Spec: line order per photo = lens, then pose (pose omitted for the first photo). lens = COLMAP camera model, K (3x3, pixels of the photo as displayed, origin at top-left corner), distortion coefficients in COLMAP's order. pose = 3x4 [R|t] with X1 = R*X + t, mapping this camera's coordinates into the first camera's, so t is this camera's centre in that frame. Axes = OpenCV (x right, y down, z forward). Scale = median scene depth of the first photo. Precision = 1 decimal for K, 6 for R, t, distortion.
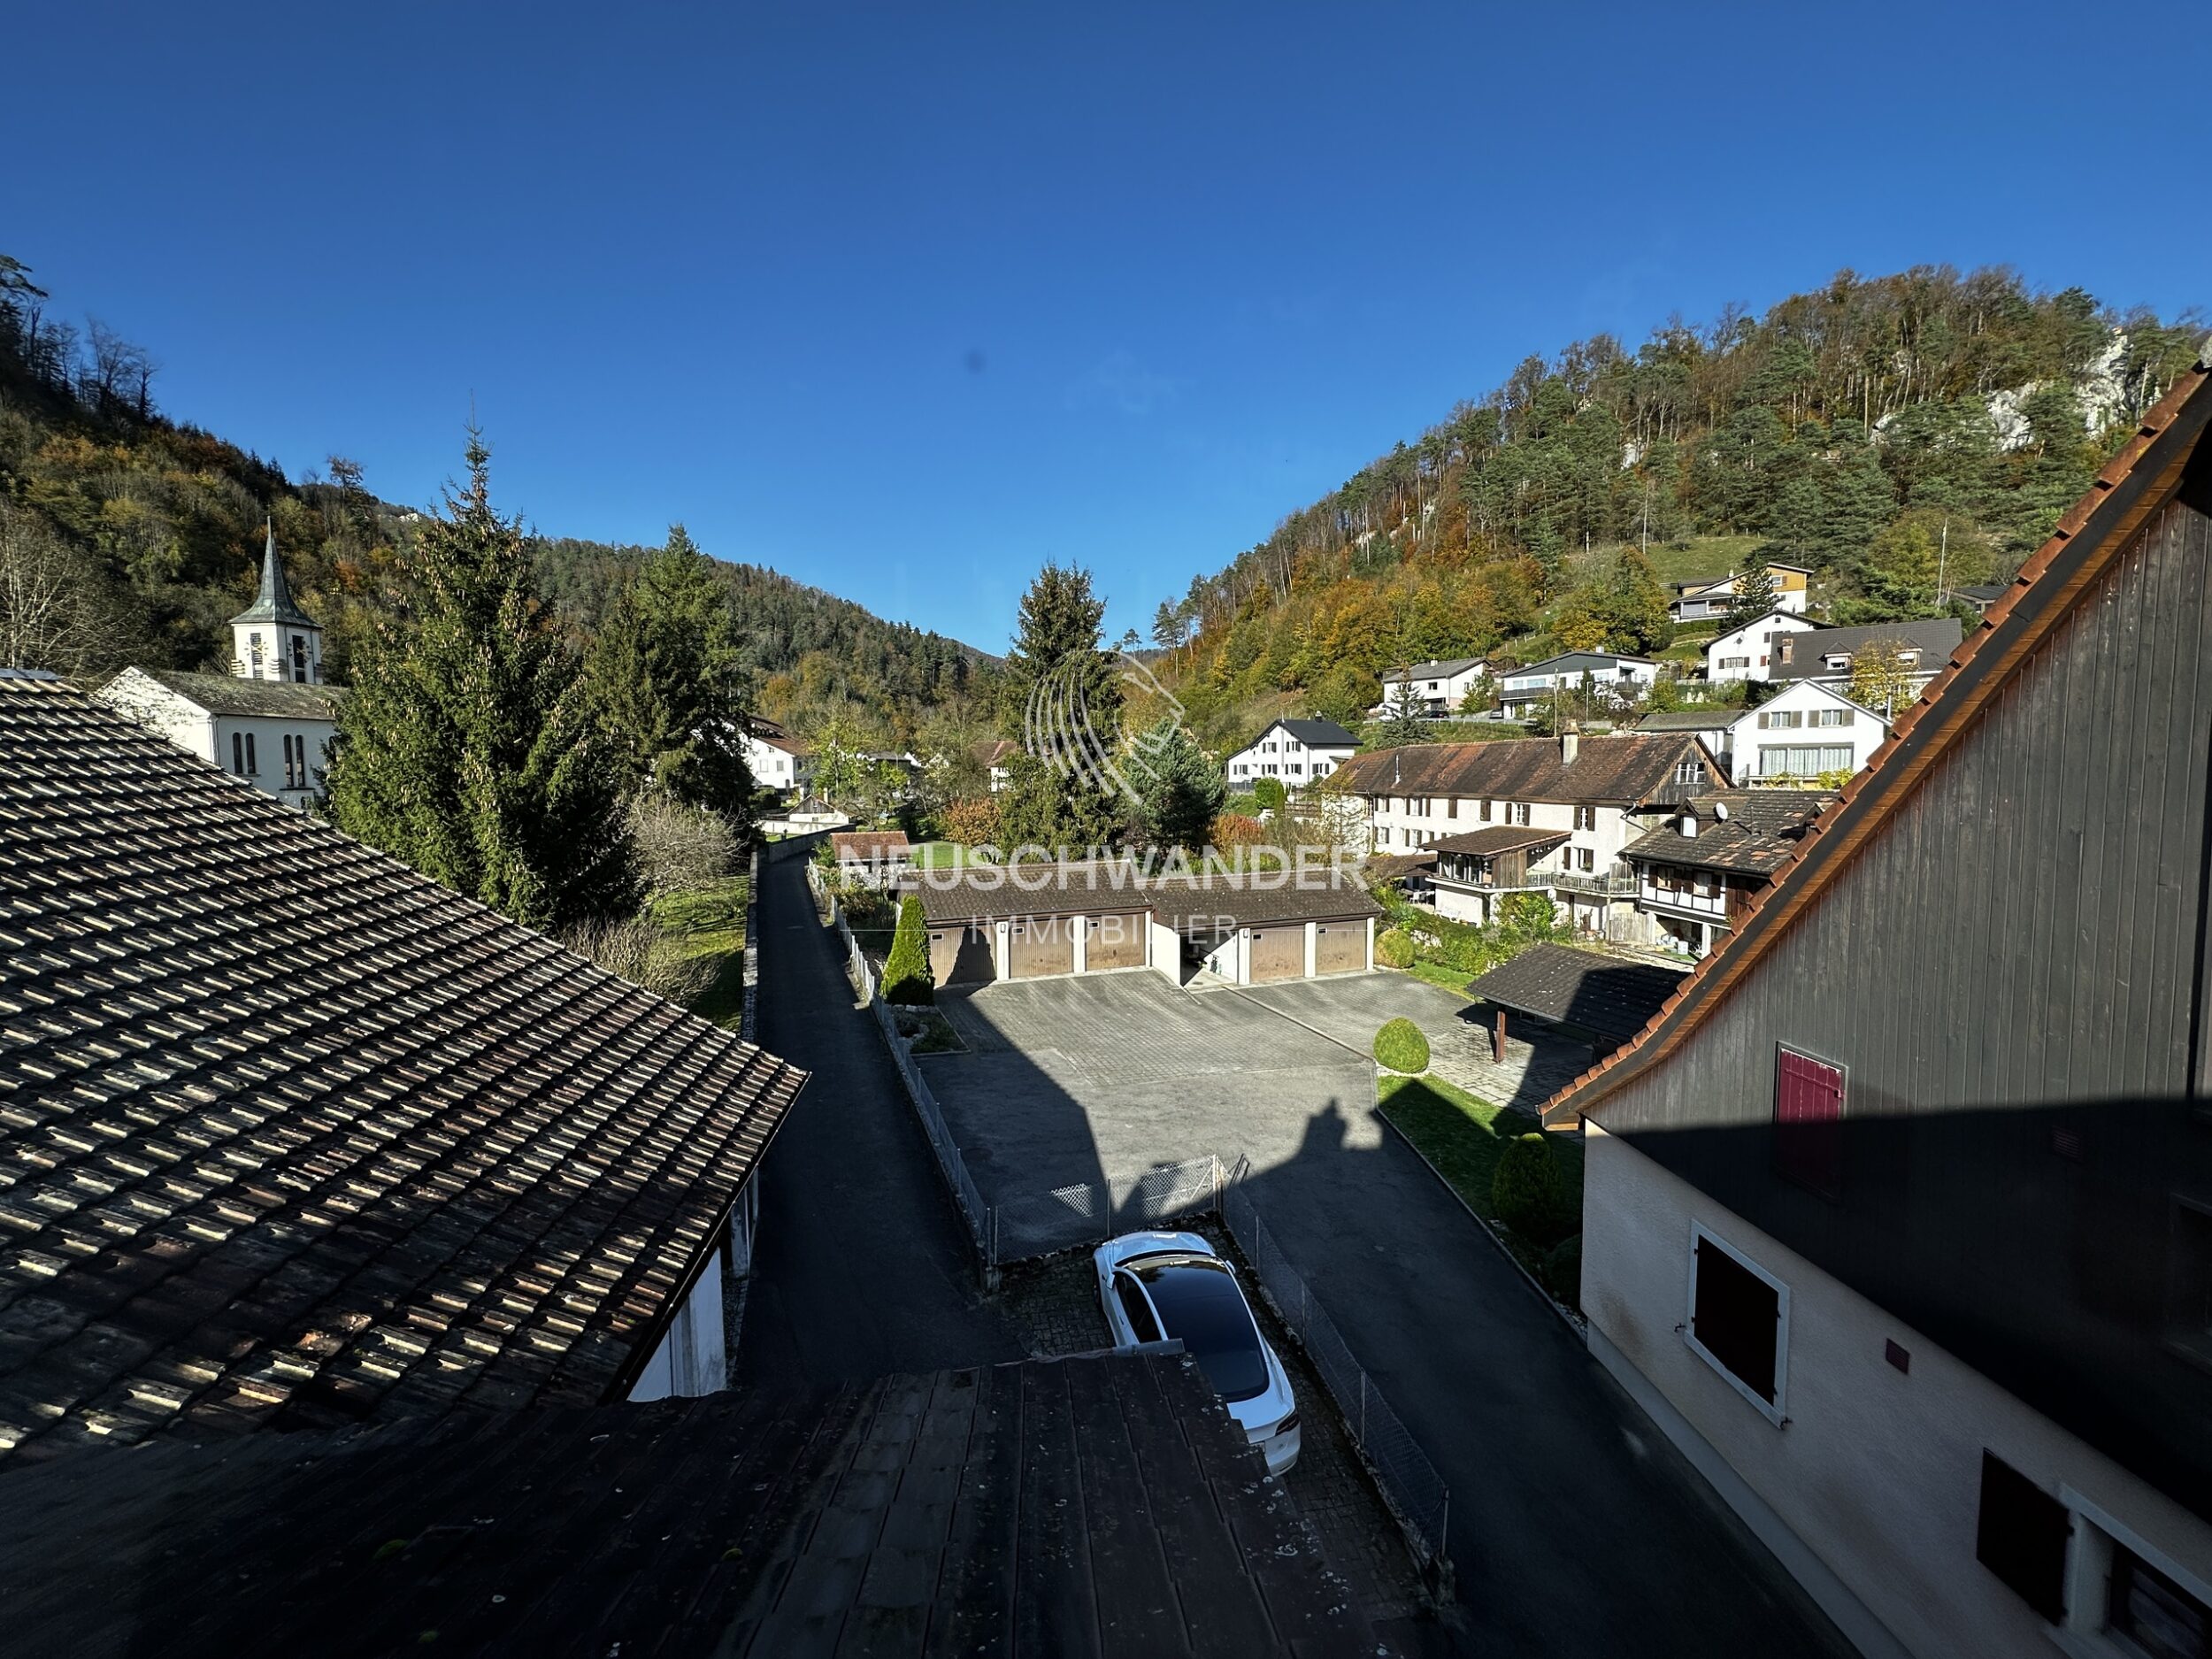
lens RADIAL K [[882.2, 0, 1107.7], [0, 882.2, 828.8], [0, 0, 1]] dist [-0.002945, 0.000512]
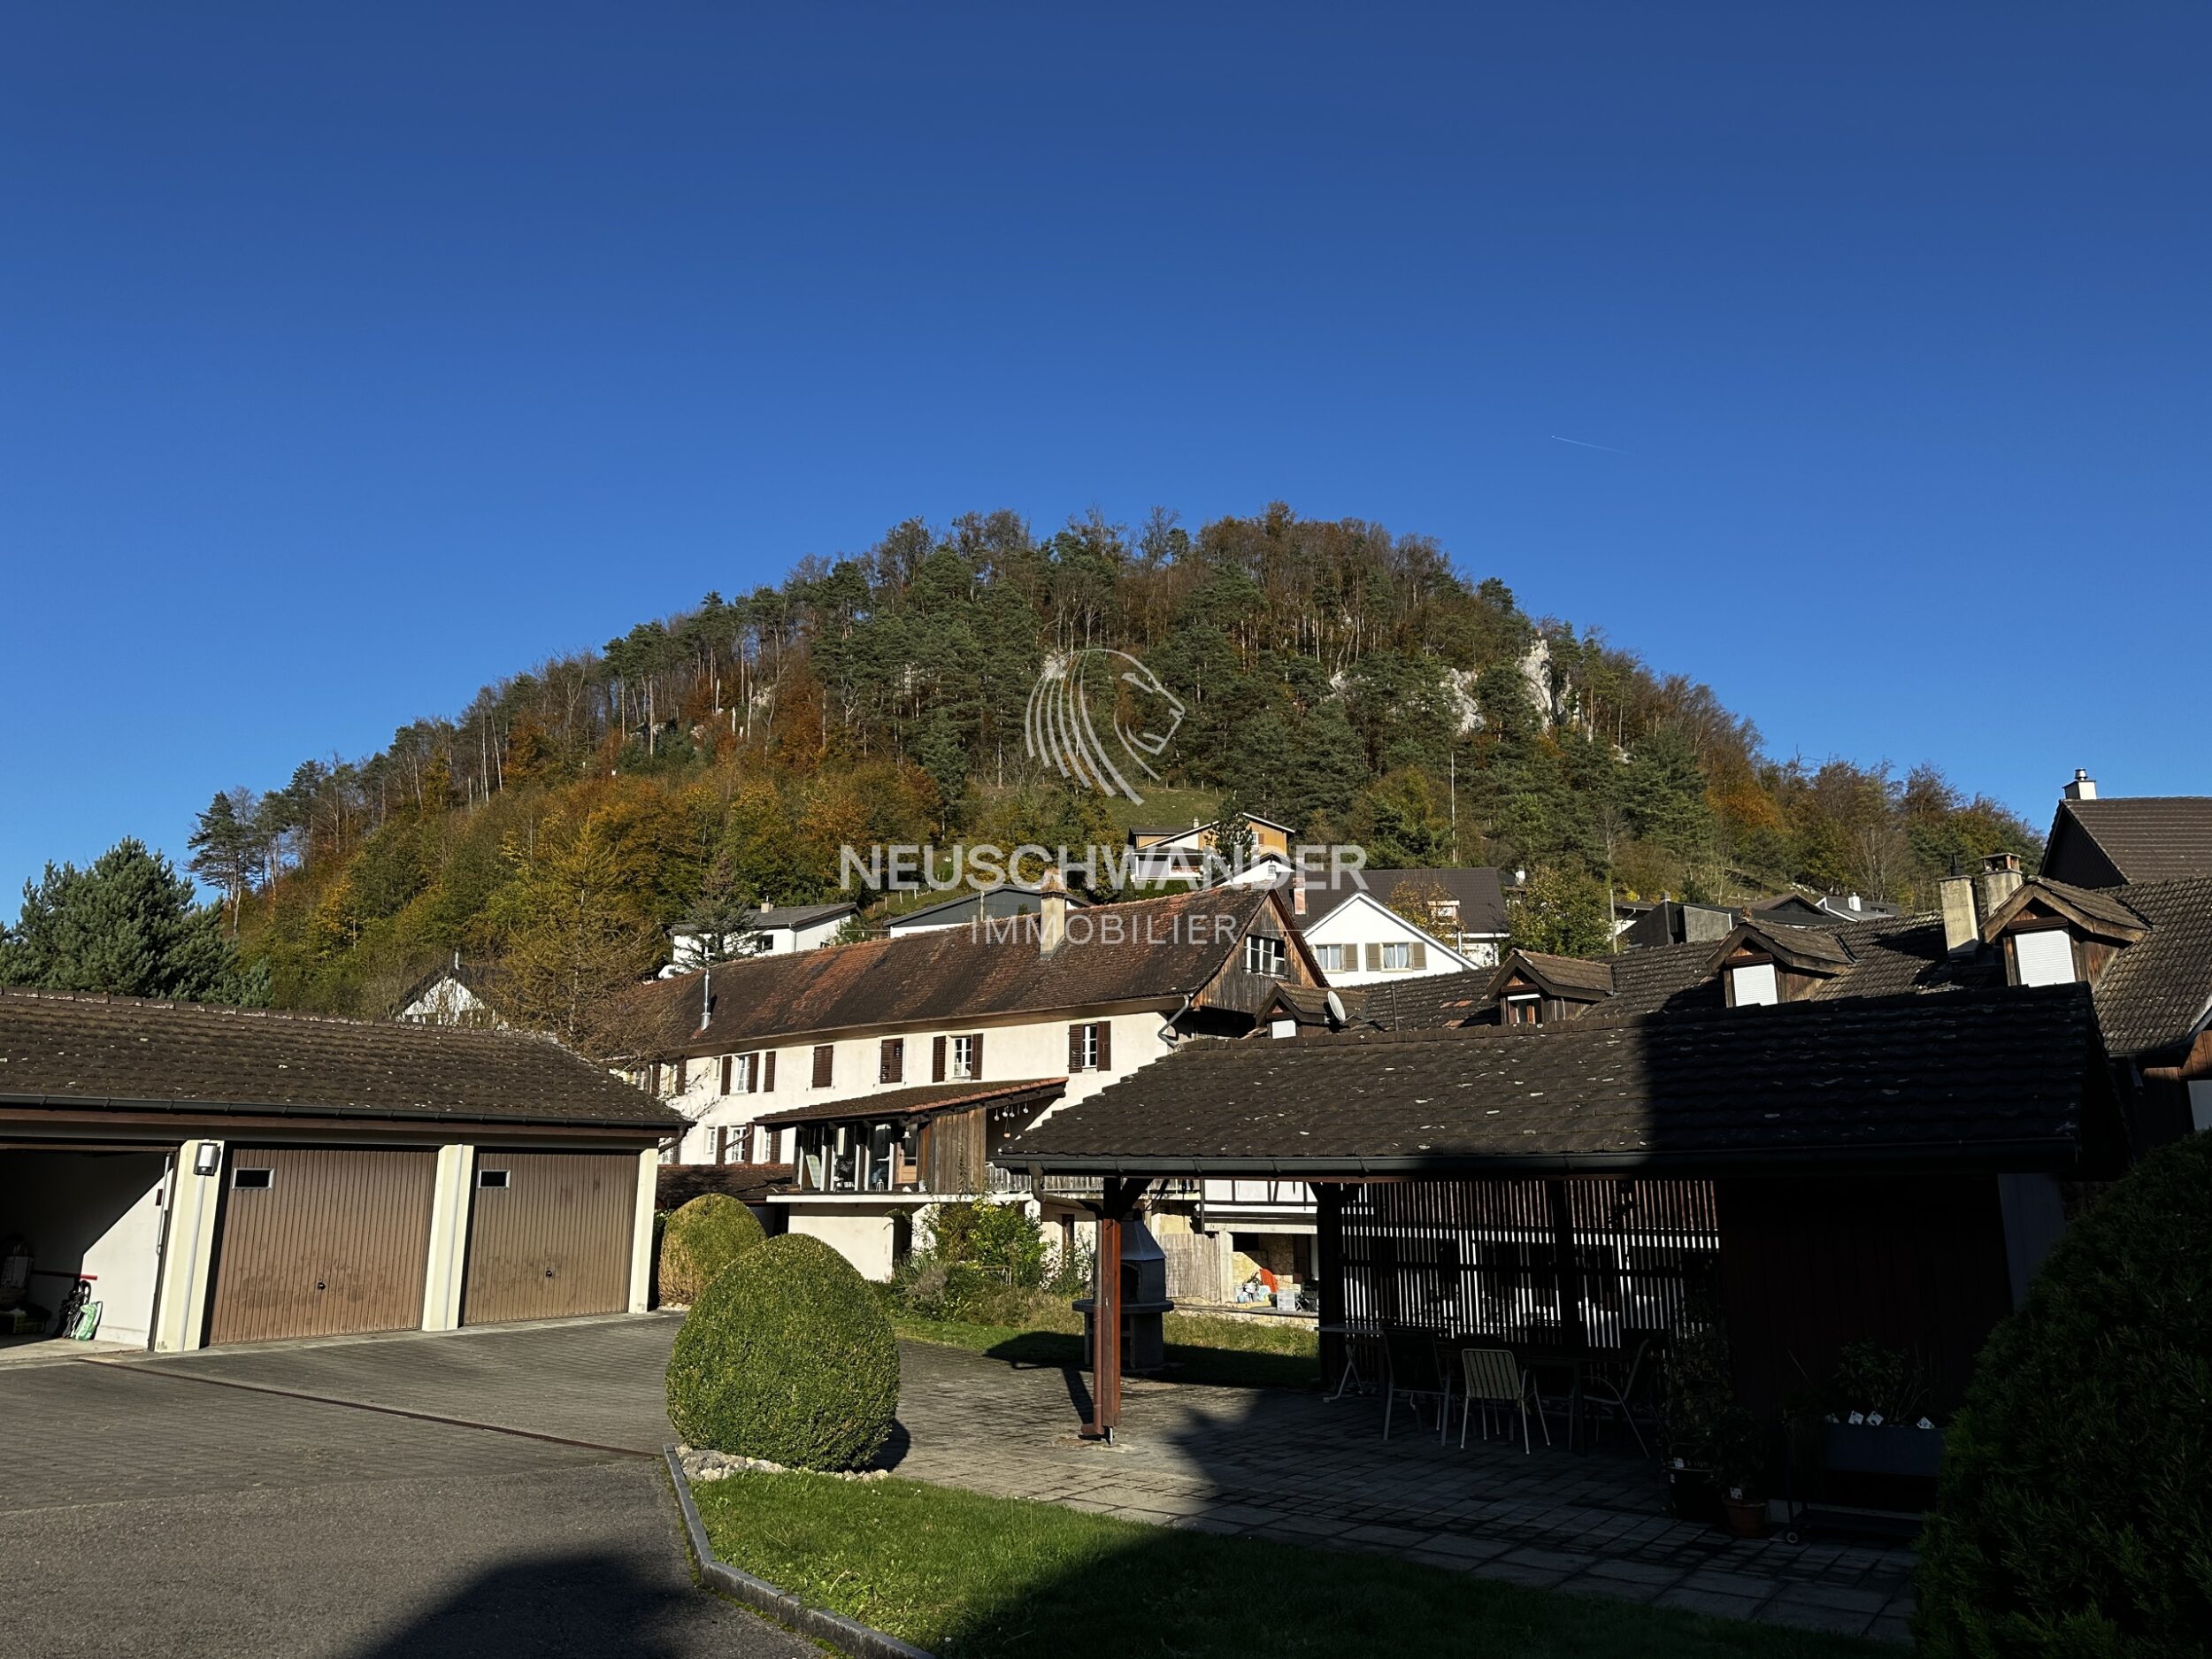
lens RADIAL K [[1546.3, 0, 1102.4], [0, 1546.3, 826.7], [0, 0, 1]] dist [0.103370, -0.153518]
pose [[0.838910, 0.128040, 0.528995, 0.025595], [0.030845, 0.959188, -0.281081, 0.036234], [-0.543395, 0.252119, 0.800723, 0.090944]]
